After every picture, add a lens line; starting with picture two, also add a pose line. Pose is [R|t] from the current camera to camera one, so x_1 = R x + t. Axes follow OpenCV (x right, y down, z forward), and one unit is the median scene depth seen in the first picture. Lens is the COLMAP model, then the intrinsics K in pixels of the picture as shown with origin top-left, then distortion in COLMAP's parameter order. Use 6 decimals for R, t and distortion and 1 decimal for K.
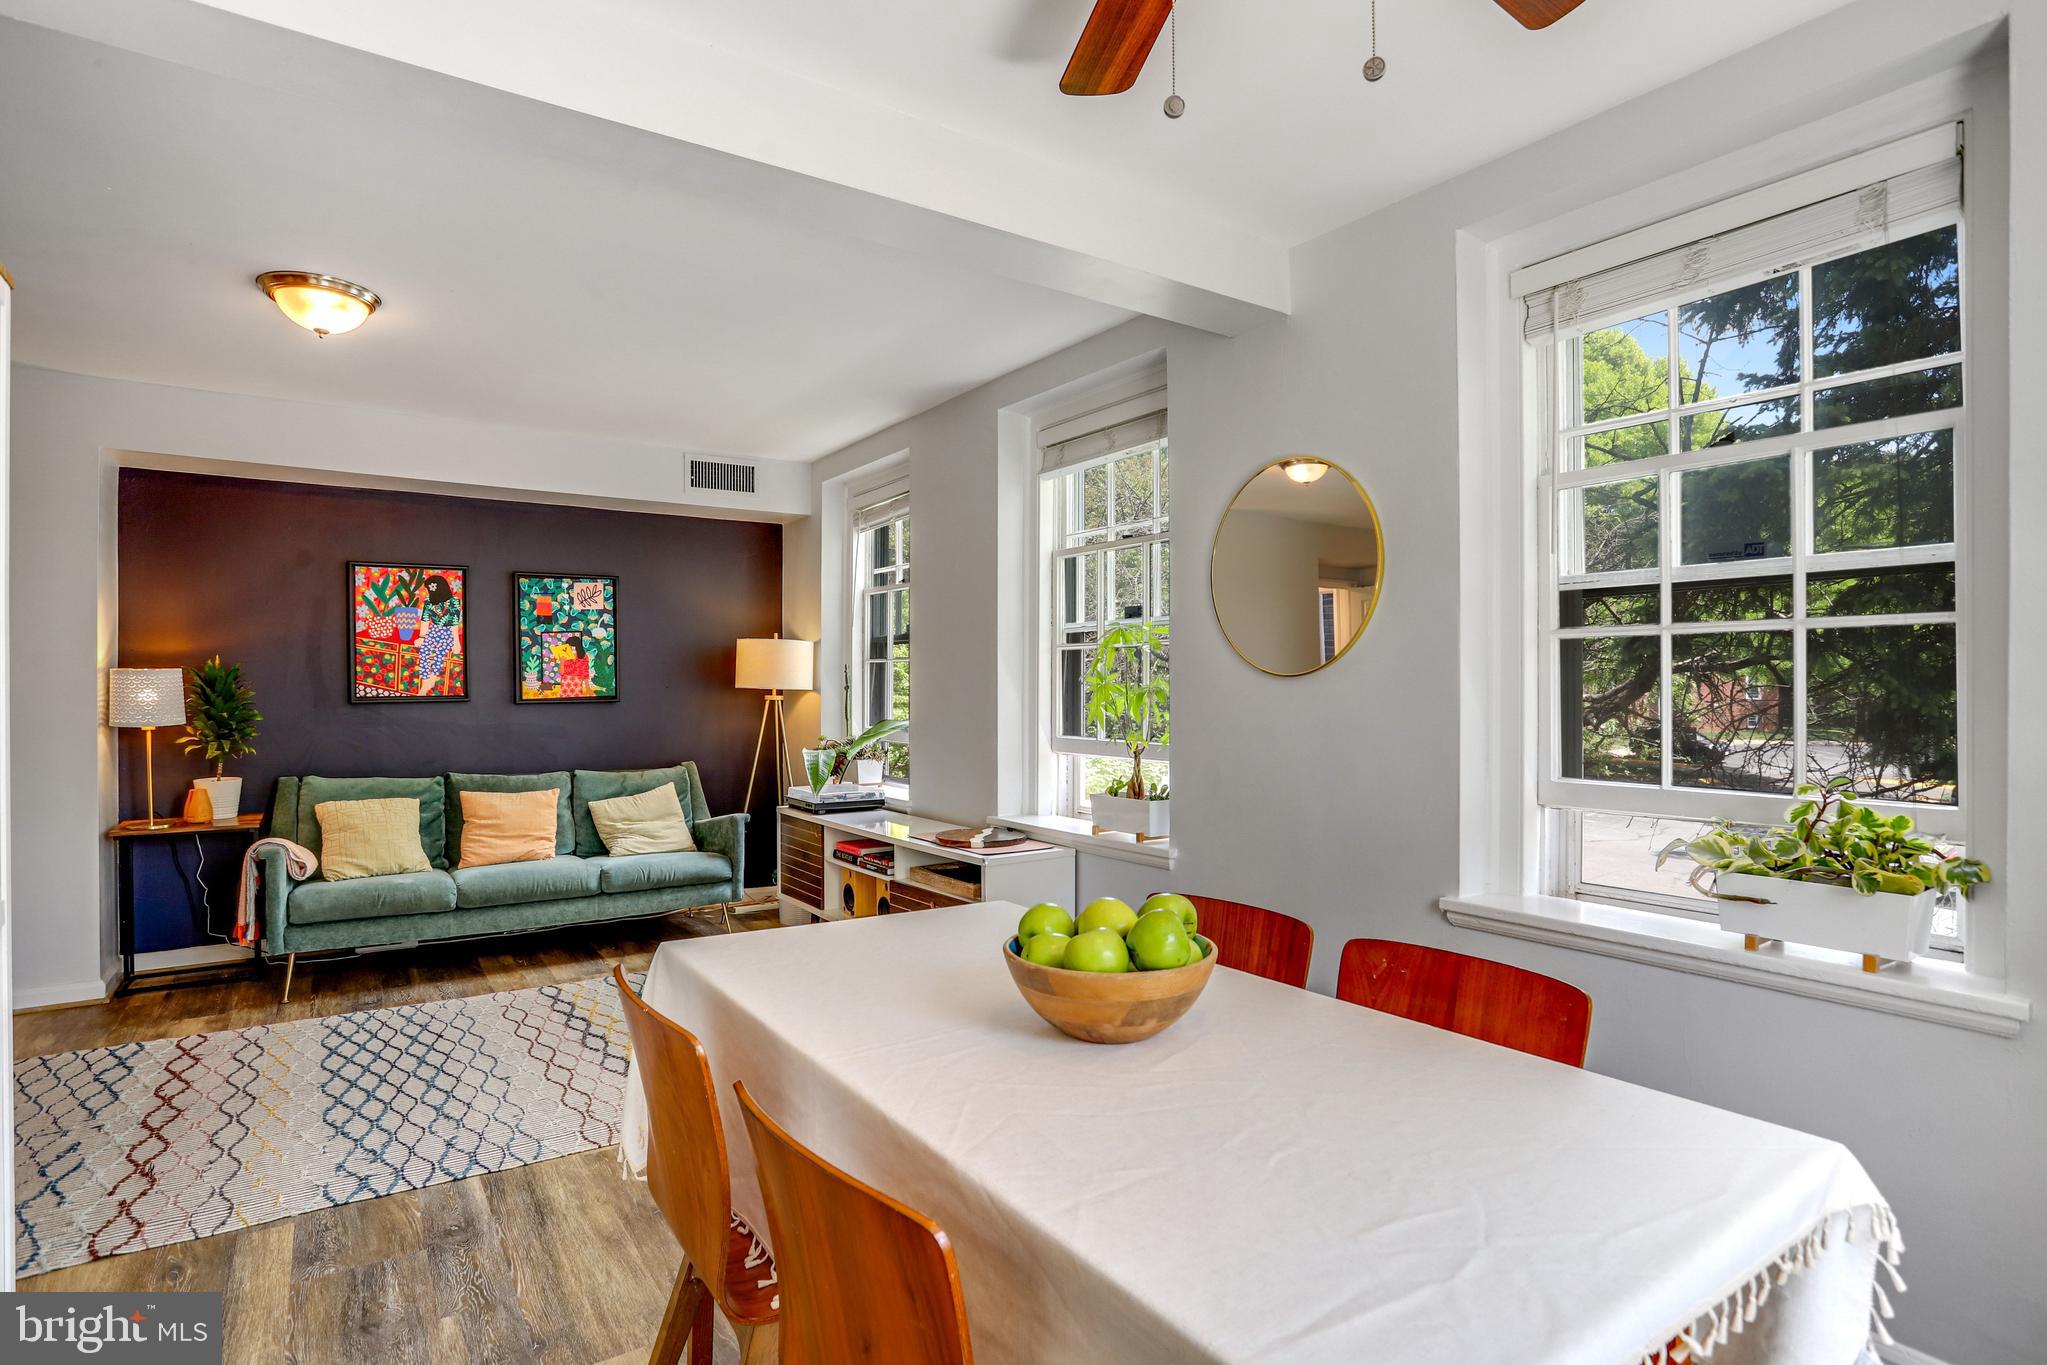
lens RADIAL K [[1034.6, 0, 994.5], [0, 1034.6, 686.5], [0, 0, 1]] dist [-0.017763, 0.000508]
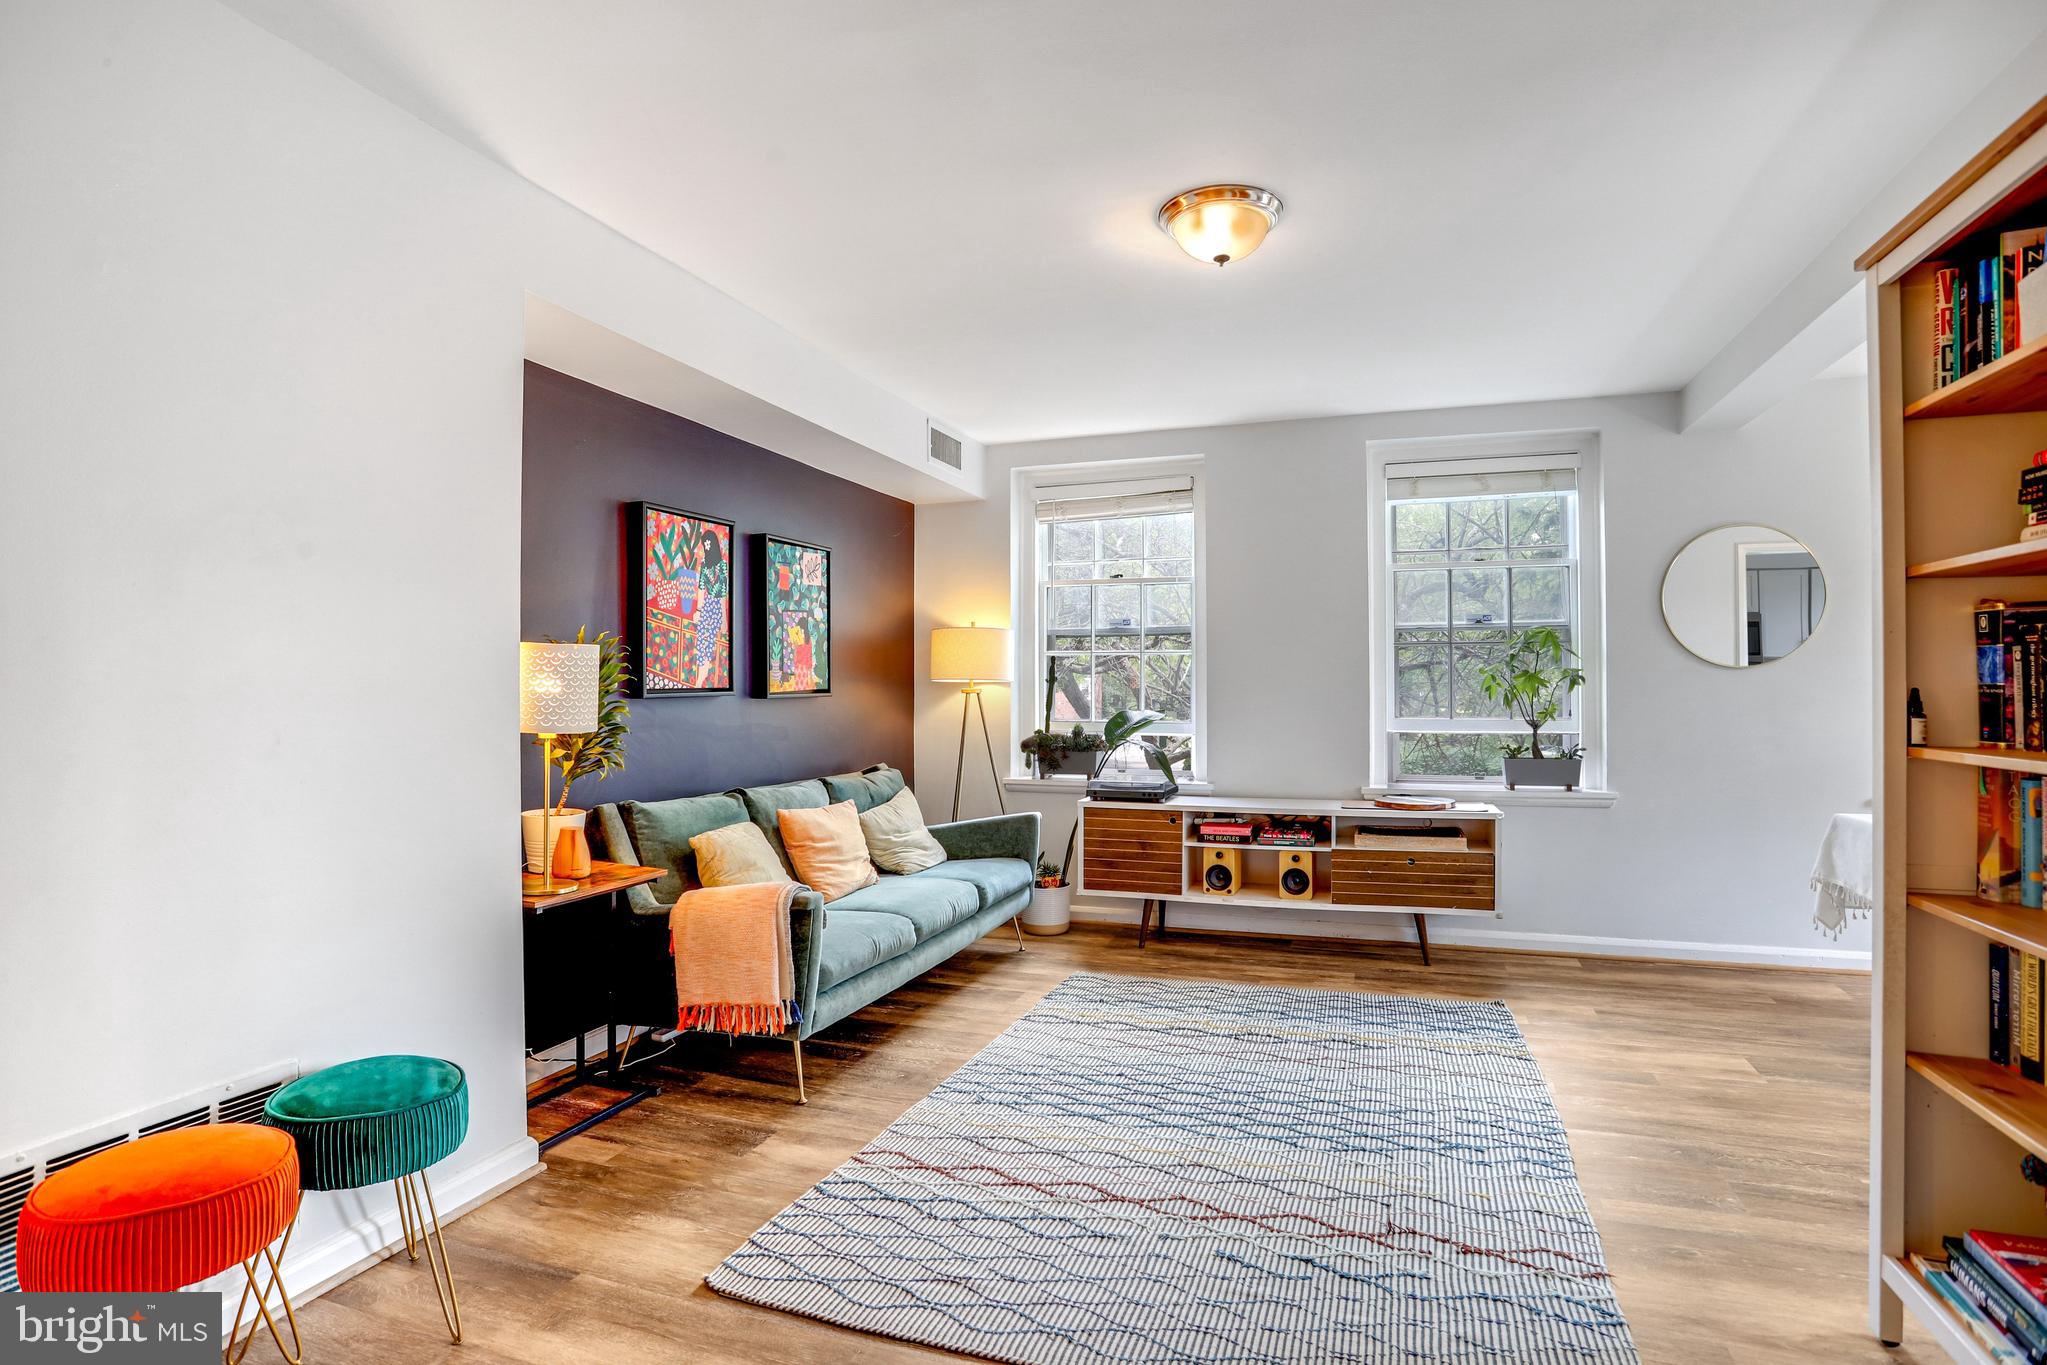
lens RADIAL K [[1011.9, 0, 1042.9], [0, 1011.9, 677.3], [0, 0, 1]] dist [-0.053466, 0.013144]
pose [[0.796595, 0.004919, 0.604493, -0.798080], [0.001982, 0.999940, -0.010748, 0.009557], [-0.604510, 0.009760, 0.796538, 0.258408]]
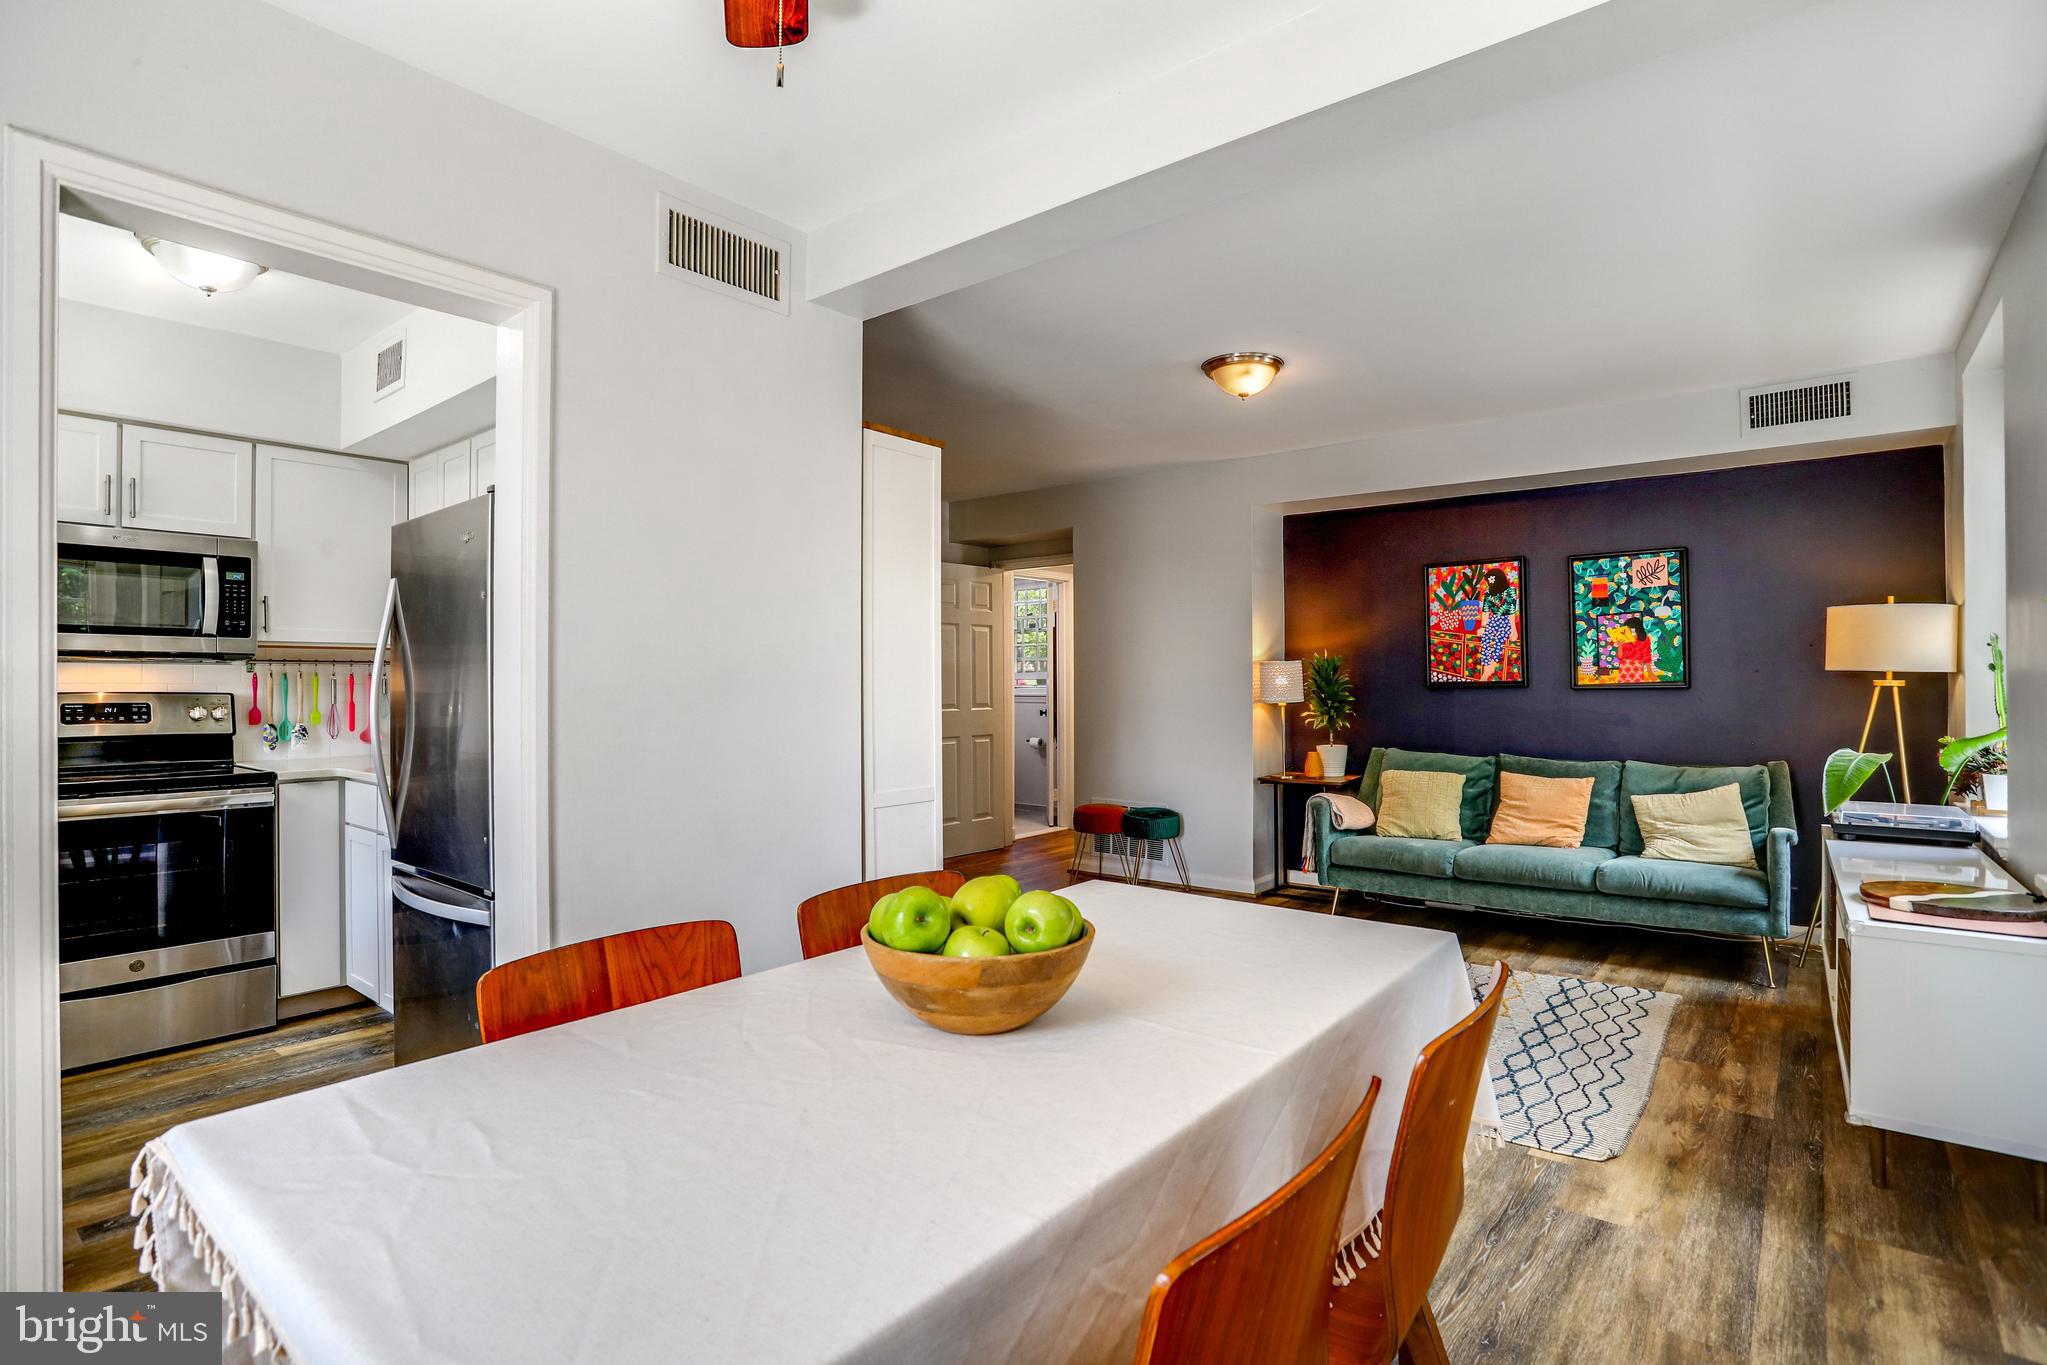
lens RADIAL K [[1011.9, 0, 1042.9], [0, 1011.9, 677.3], [0, 0, 1]] dist [-0.053466, 0.013144]
pose [[0.319281, -0.007495, -0.947630, 0.292565], [0.003910, 0.999971, -0.006592, 0.009979], [0.947652, -0.001601, 0.319301, 0.223788]]
